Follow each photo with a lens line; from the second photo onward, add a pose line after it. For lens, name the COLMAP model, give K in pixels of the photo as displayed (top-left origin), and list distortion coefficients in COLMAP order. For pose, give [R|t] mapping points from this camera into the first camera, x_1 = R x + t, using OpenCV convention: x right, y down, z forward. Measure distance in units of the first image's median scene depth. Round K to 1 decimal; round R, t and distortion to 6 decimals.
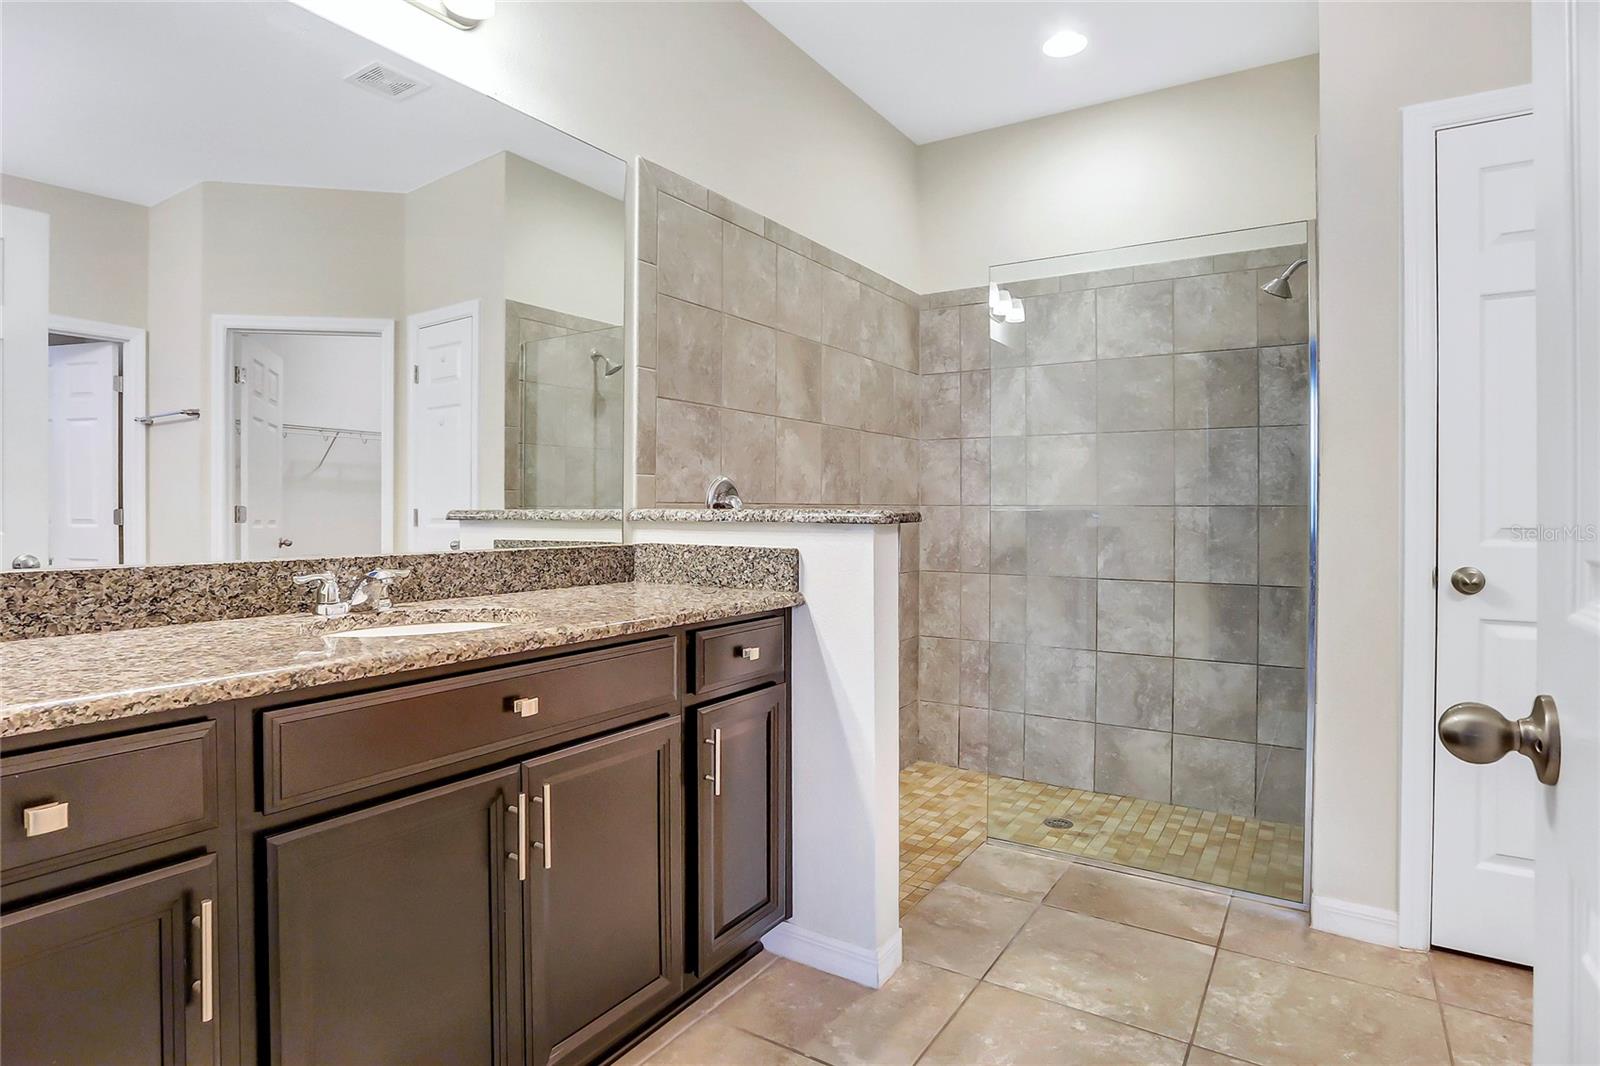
lens RADIAL K [[860.9, 0, 797.7], [0, 860.9, 502.6], [0, 0, 1]] dist [-0.061677, -0.000135]
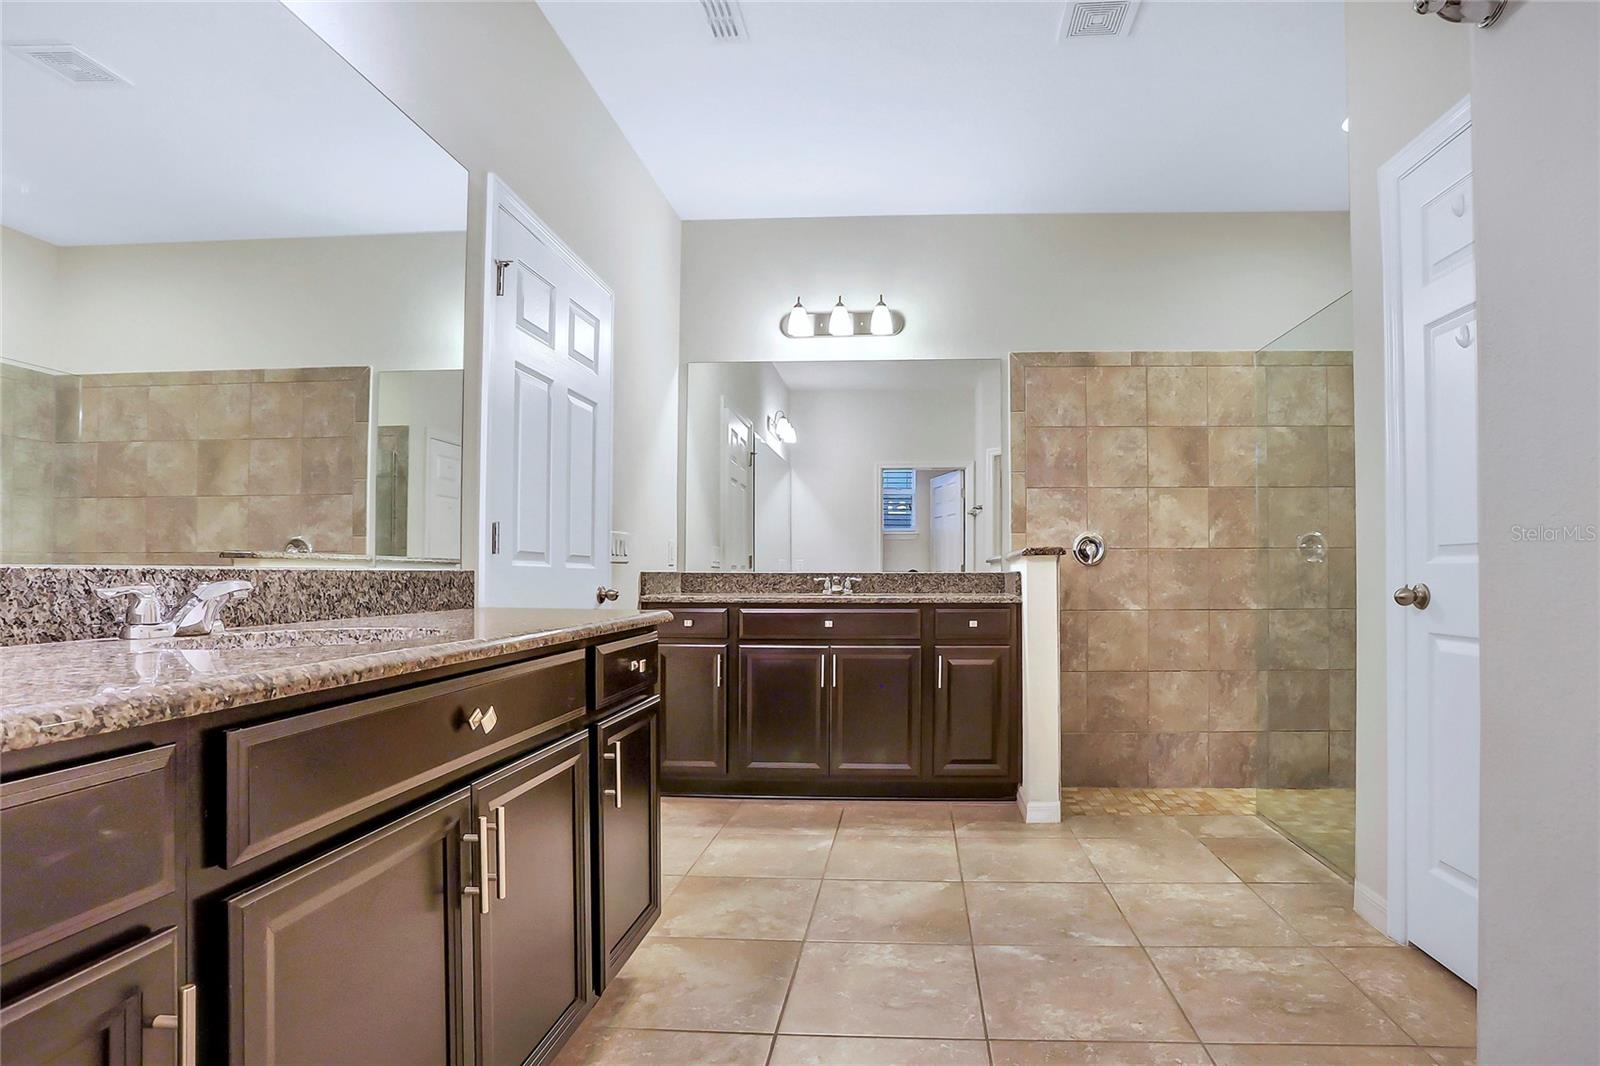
lens RADIAL K [[860.9, 0, 830.2], [0, 860.9, 573.1], [0, 0, 1]] dist [-0.061677, -0.000135]
pose [[0.466591, -0.008247, -0.884435, 1.323559], [0.007269, 0.999959, -0.005489, 0.061458], [0.884443, -0.003868, 0.466632, -0.170367]]
